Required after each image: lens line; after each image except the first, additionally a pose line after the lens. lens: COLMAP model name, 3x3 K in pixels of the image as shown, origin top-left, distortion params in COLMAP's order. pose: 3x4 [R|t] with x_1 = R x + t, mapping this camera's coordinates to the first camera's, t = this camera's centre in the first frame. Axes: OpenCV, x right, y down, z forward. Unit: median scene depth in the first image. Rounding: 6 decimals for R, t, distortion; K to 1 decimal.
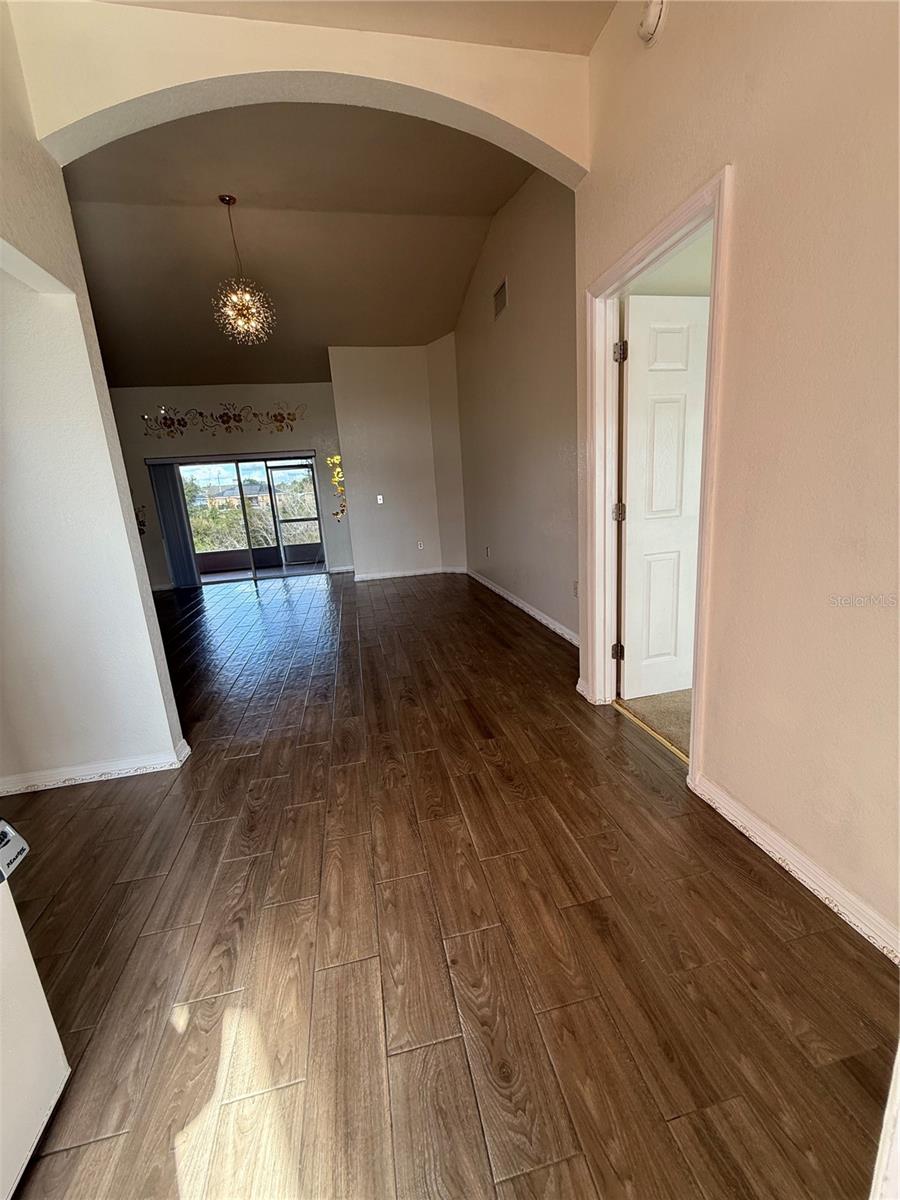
lens RADIAL K [[481.9, 0, 450.1], [0, 481.9, 601.4], [0, 0, 1]] dist [-0.000849, 0.000060]
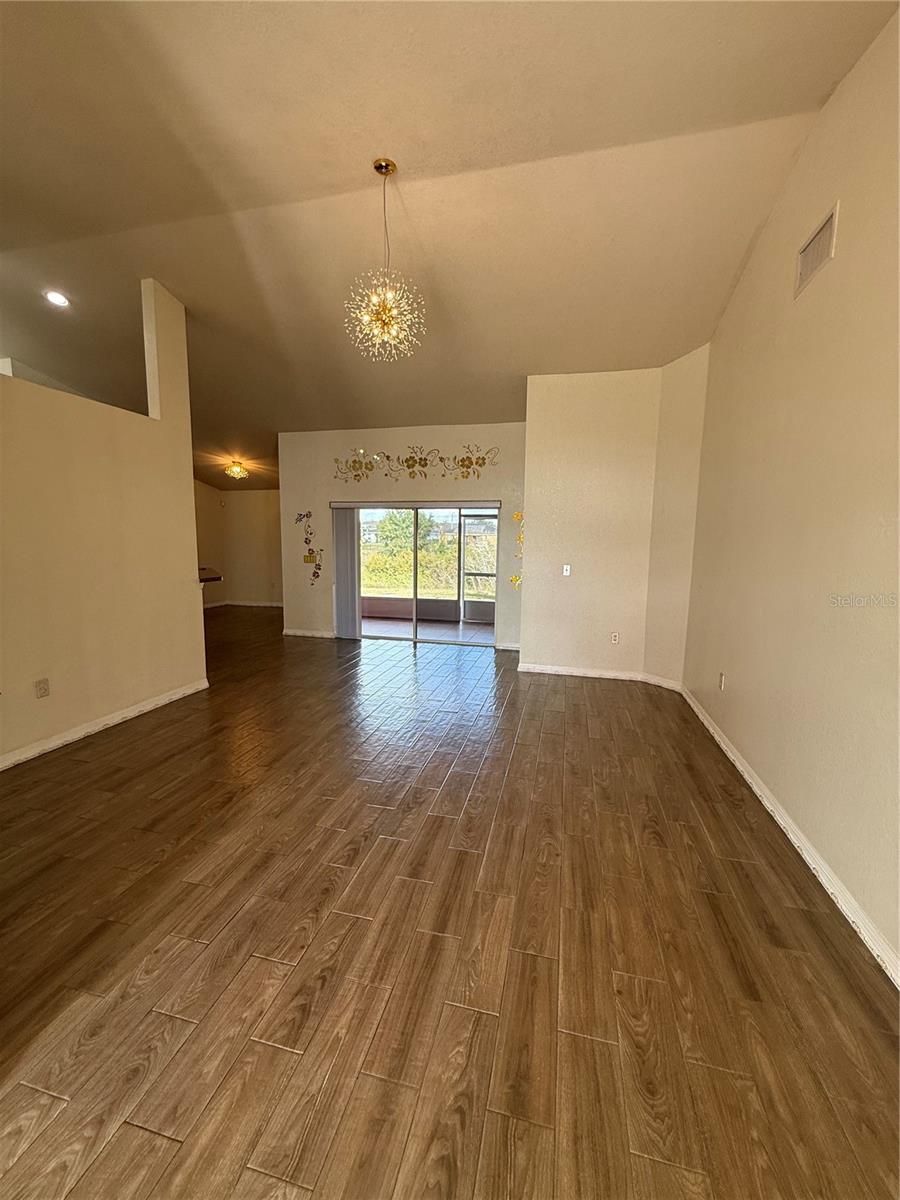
lens RADIAL K [[479.4, 0, 451.3], [0, 479.4, 599.6], [0, 0, 1]] dist [0.000999, -0.000273]
pose [[0.899848, 0.132000, -0.415752, 0.008157], [-0.169438, 0.984044, -0.054297, -0.095471], [0.401951, 0.119304, 0.907856, 0.257759]]
